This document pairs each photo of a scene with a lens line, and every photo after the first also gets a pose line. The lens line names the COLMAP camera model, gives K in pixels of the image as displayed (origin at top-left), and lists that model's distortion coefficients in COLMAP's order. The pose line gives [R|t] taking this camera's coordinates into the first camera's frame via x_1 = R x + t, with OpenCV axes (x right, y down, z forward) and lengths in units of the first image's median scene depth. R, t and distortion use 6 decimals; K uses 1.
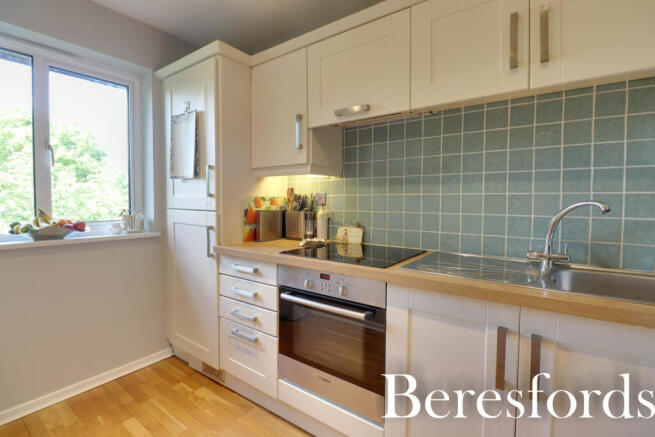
lens RADIAL K [[301.4, 0, 329.5], [0, 301.4, 209.6], [0, 0, 1]] dist [0.000091, -0.009435]
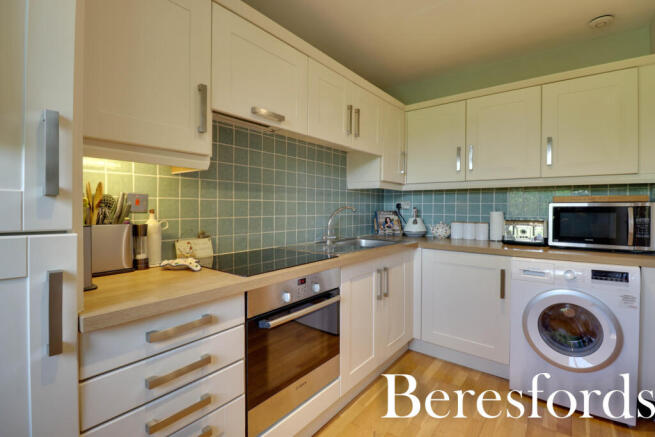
lens RADIAL K [[301.4, 0, 329.5], [0, 301.4, 209.6], [0, 0, 1]] dist [0.000091, -0.009435]
pose [[0.051308, -0.010176, 0.998631, -0.806355], [0.023721, 0.999678, 0.008968, -0.020137], [-0.998401, 0.023228, 0.051533, 0.676476]]
